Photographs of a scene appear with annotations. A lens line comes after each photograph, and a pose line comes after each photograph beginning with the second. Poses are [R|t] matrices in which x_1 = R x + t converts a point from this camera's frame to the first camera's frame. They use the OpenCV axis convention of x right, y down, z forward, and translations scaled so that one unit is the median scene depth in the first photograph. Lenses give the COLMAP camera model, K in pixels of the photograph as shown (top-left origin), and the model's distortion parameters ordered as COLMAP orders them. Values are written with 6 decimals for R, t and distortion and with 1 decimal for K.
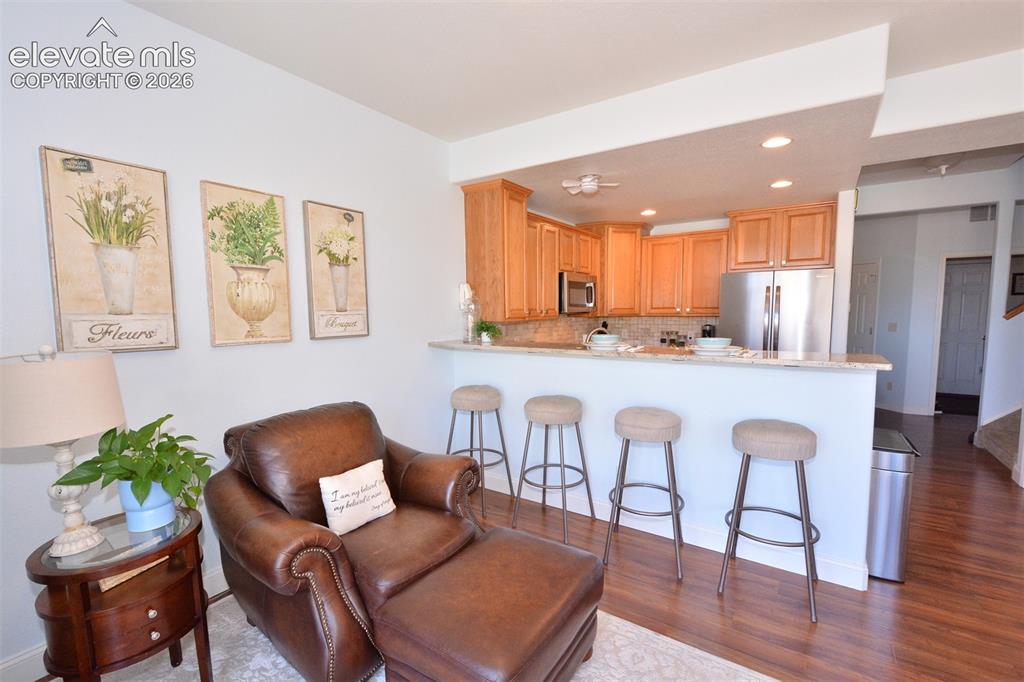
lens RADIAL K [[447.9, 0, 508.7], [0, 447.9, 349.9], [0, 0, 1]] dist [-0.003641, -0.002311]
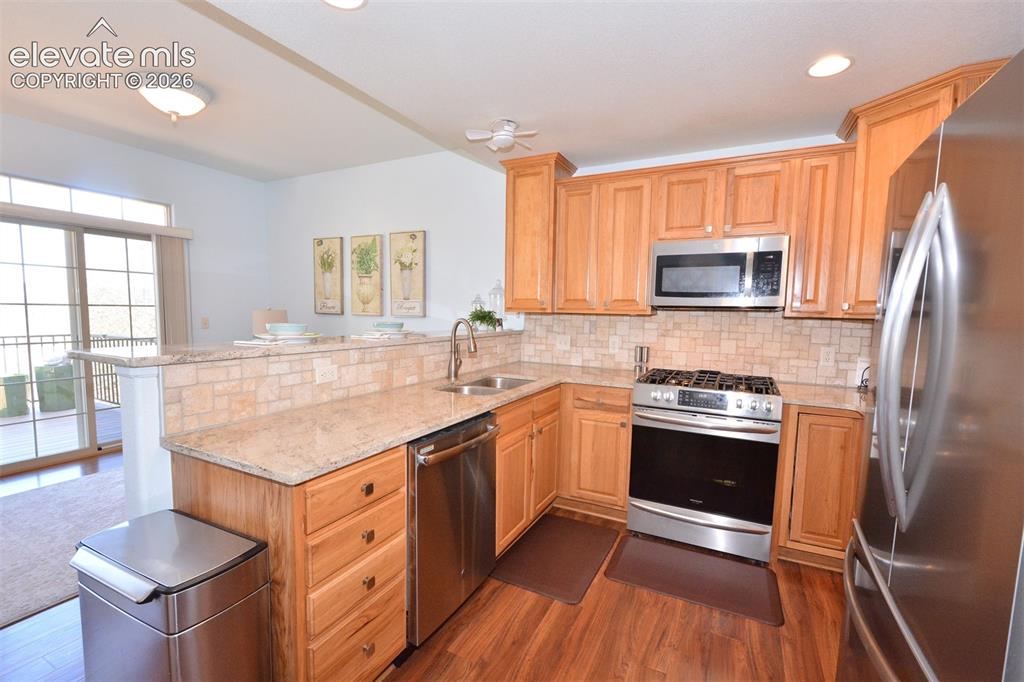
lens RADIAL K [[447.9, 0, 514.8], [0, 447.9, 354.1], [0, 0, 1]] dist [-0.003641, -0.002311]
pose [[0.132299, 0.108345, -0.985271, 1.409864], [-0.109358, 0.989536, 0.094130, -0.099643], [0.985159, 0.095294, 0.142763, 1.351270]]
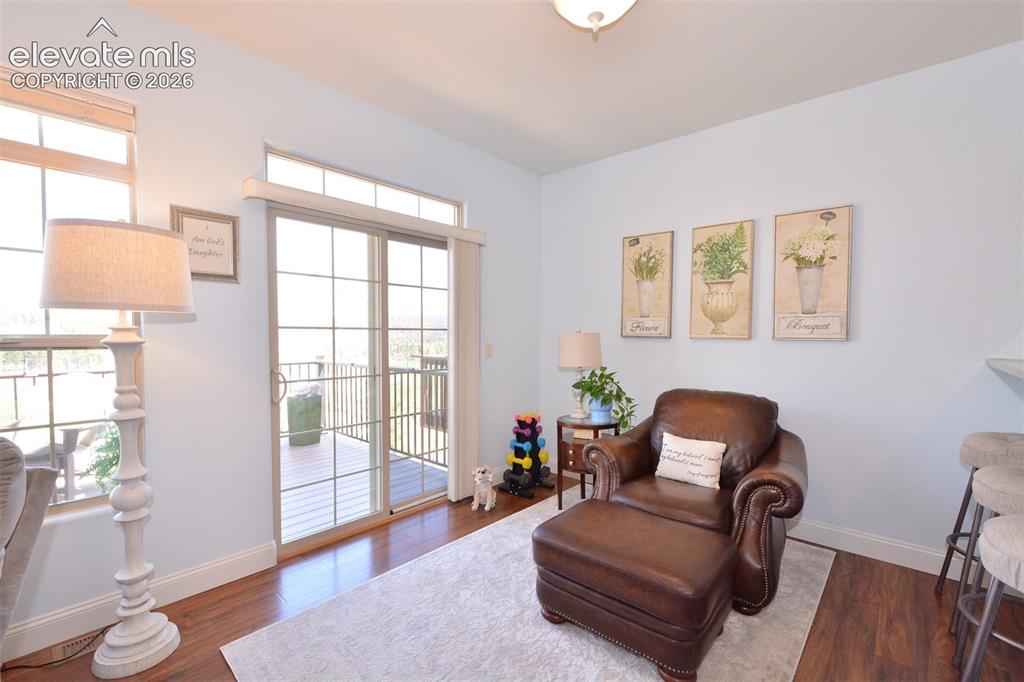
lens RADIAL K [[447.9, 0, 507.7], [0, 447.9, 350.6], [0, 0, 1]] dist [-0.003641, -0.002311]
pose [[-0.133599, 0.049228, -0.989812, 0.818603], [-0.093858, 0.993648, 0.062087, -0.003500], [0.986581, 0.101197, -0.128130, 0.549750]]
